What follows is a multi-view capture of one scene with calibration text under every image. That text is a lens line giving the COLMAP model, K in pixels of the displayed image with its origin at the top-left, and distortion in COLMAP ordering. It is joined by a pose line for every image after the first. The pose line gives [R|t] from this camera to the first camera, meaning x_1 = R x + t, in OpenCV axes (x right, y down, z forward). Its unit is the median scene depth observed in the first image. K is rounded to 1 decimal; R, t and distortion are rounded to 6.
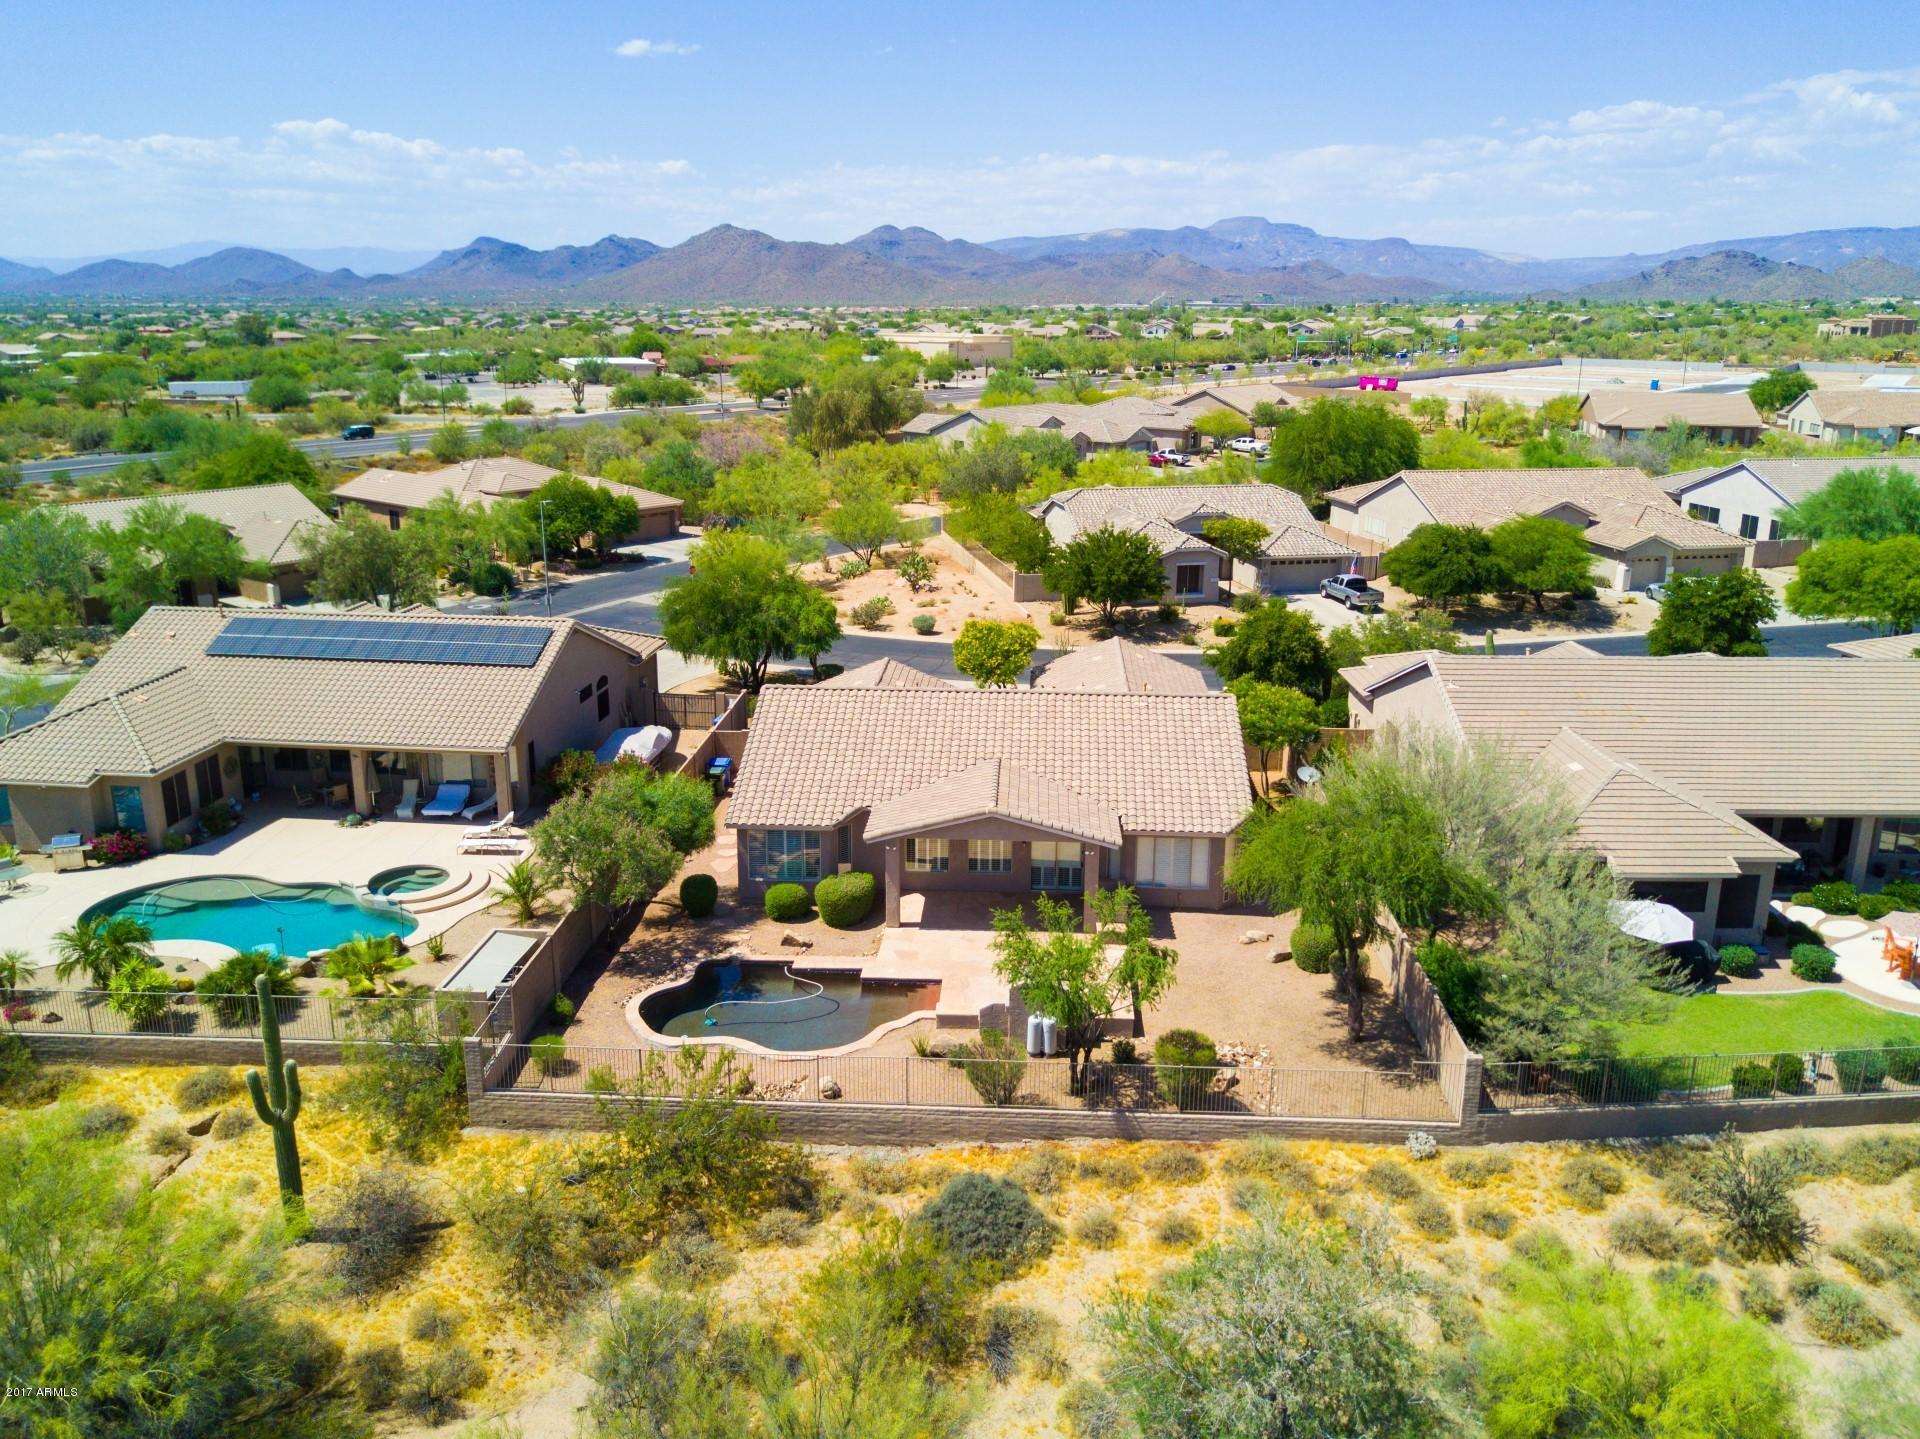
lens RADIAL K [[1486.4, 0, 977.9], [0, 1486.4, 712.5], [0, 0, 1]] dist [-0.005827, 0.010296]
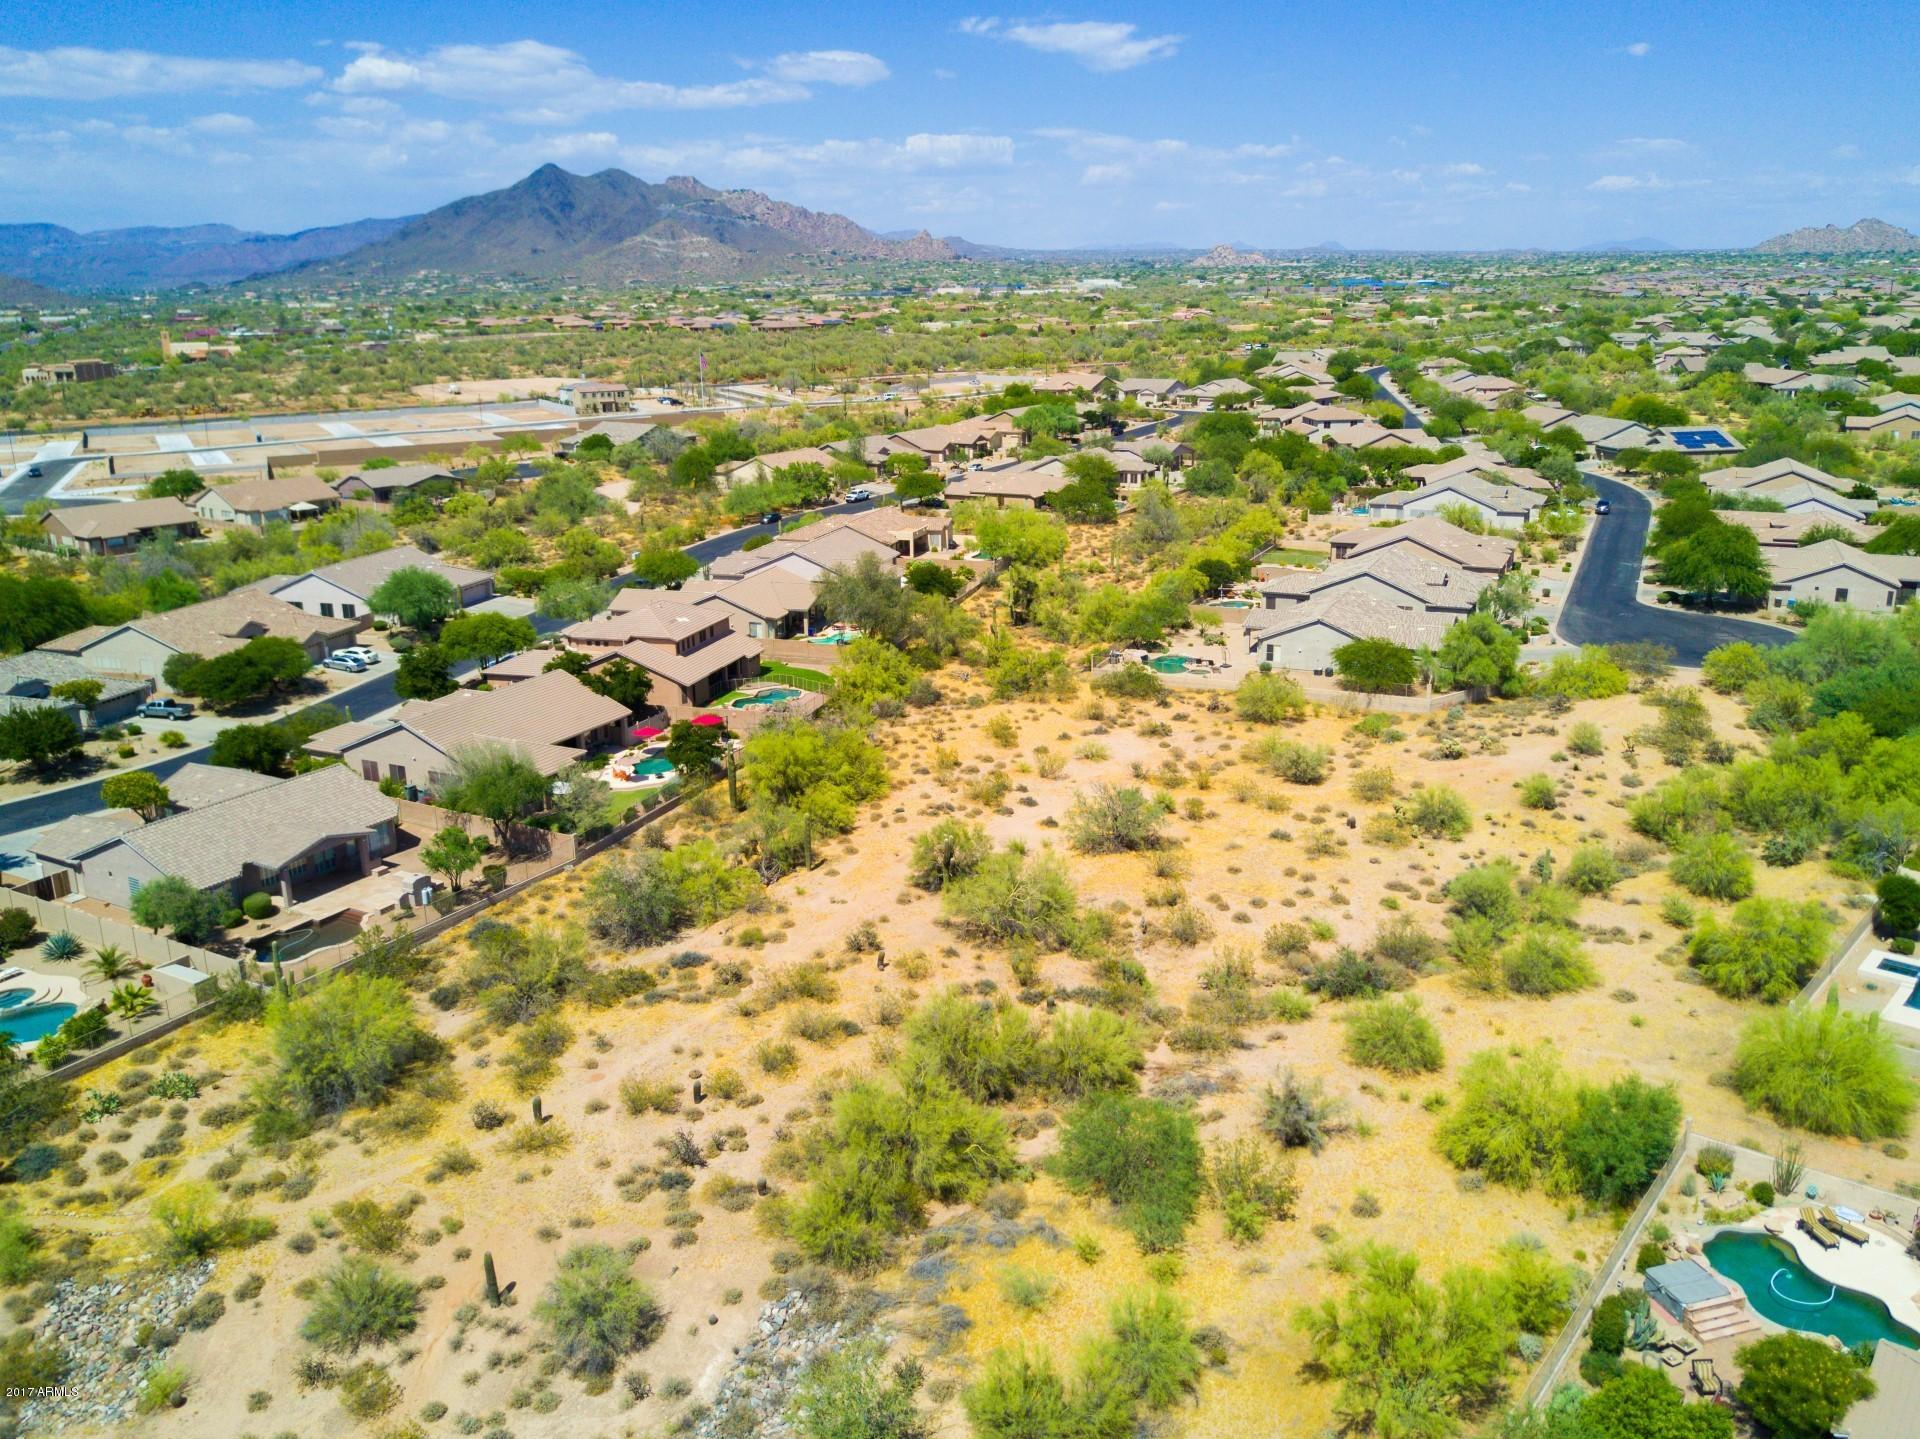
lens RADIAL K [[1507.6, 0, 976.9], [0, 1507.6, 713.7], [0, 0, 1]] dist [0.004412, -0.014550]
pose [[0.453128, -0.256164, 0.853847, -1.405343], [0.259692, 0.954212, 0.148459, -0.185278], [-0.852781, 0.154466, 0.498904, -0.961919]]
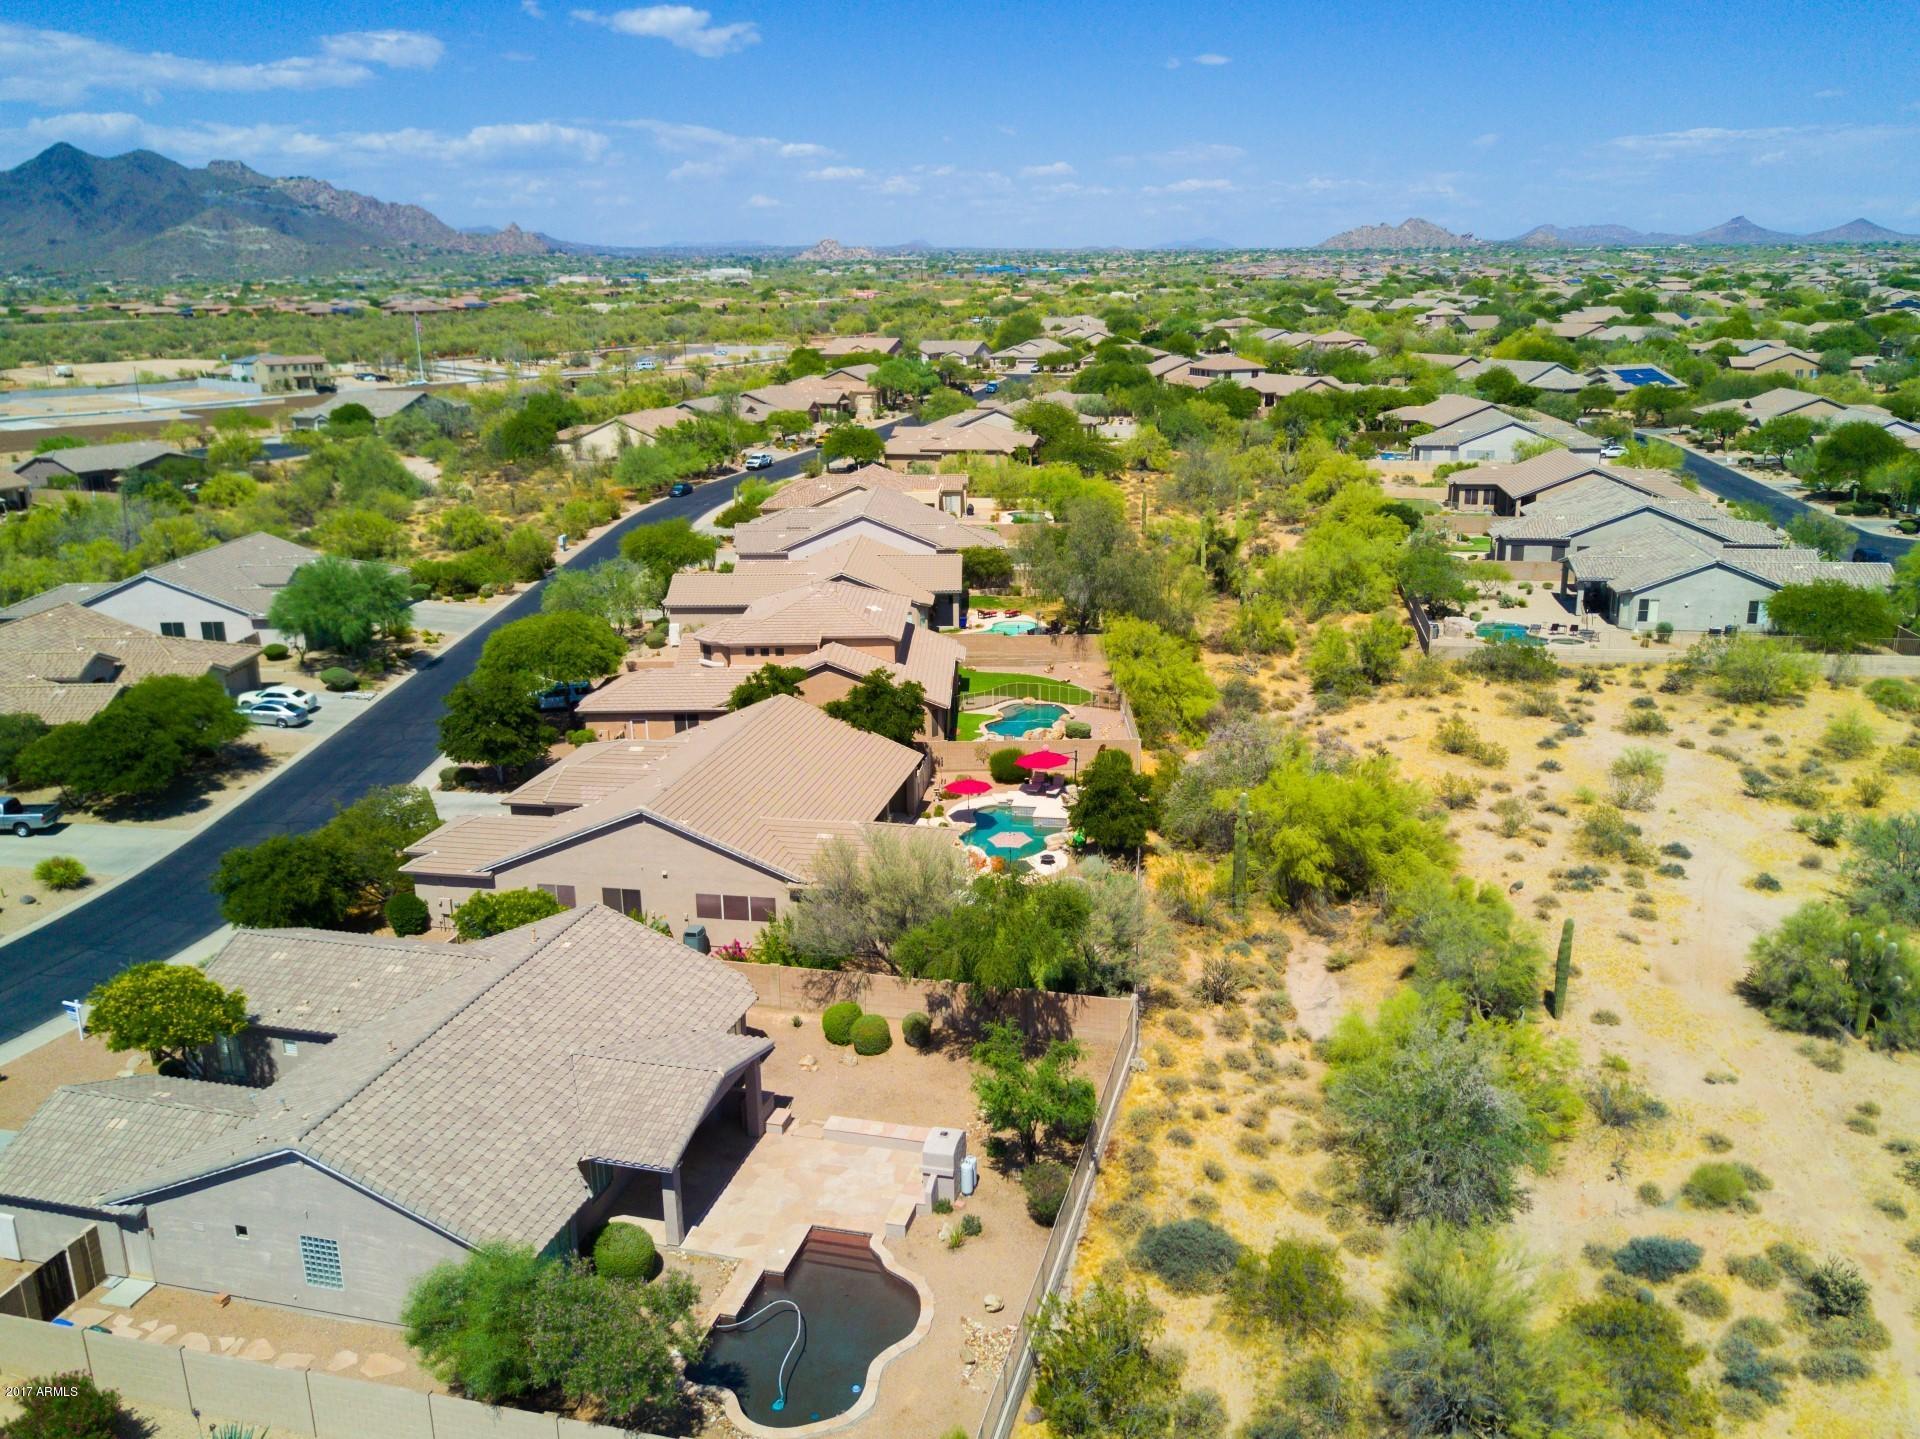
lens RADIAL K [[1524.9, 0, 980.9], [0, 1524.9, 723.9], [0, 0, 1]] dist [-0.004012, 0.011274]
pose [[0.211411, -0.284557, 0.935057, -0.859158], [0.283119, 0.933495, 0.220070, -0.335566], [-0.935494, 0.218207, 0.277915, 0.485746]]
